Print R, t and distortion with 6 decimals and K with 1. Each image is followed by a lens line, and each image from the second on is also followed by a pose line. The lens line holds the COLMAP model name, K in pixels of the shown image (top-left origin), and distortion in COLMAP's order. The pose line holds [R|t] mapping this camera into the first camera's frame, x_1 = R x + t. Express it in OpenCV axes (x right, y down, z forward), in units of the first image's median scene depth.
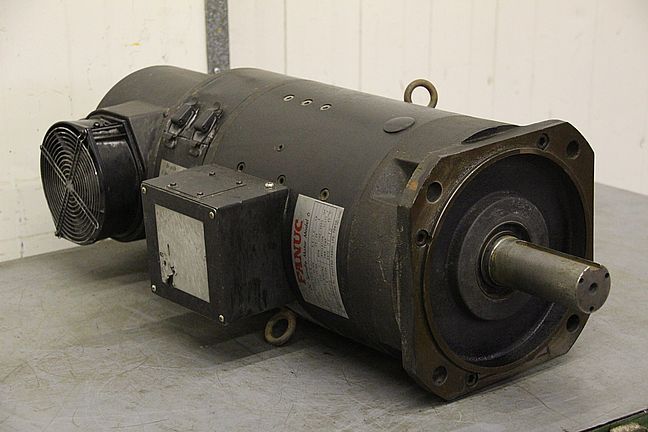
lens RADIAL K [[1505.0, 0, 324.6], [0, 1505.0, 217.9], [0, 0, 1]] dist [0.605692, 0.000000]
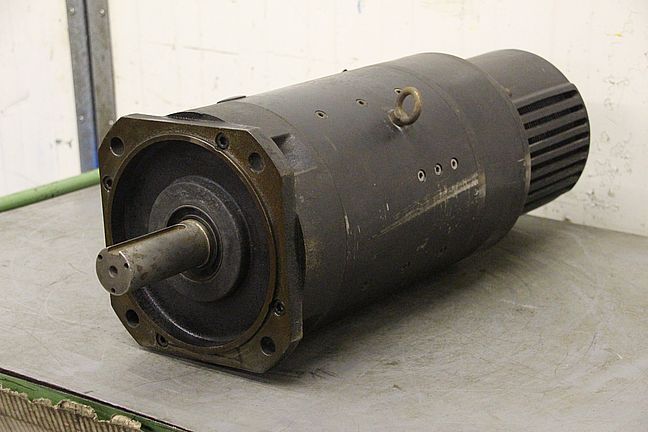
lens RADIAL K [[1505.0, 0, 323.8], [0, 1505.0, 216.2], [0, 0, 1]] dist [0.605692, 0.000000]
pose [[0.223782, 0.274747, -0.935112, 0.923537], [-0.262202, 0.941044, 0.213742, -0.195919], [0.938707, 0.197357, 0.282629, 0.670548]]
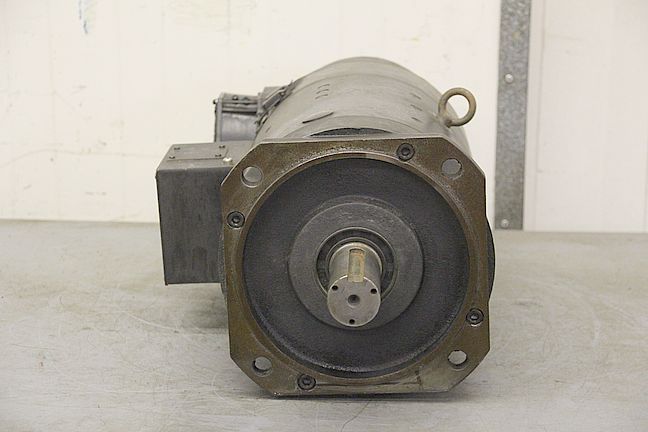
lens RADIAL K [[1846.6, 0, 325.3], [0, 1846.6, 214.8], [0, 0, 1]] dist [0.946484, 0.000000]
pose [[0.754707, 0.166344, -0.634624, 0.713190], [-0.196487, 0.980230, 0.023265, -0.024105], [0.625948, 0.107137, 0.772471, 0.068874]]
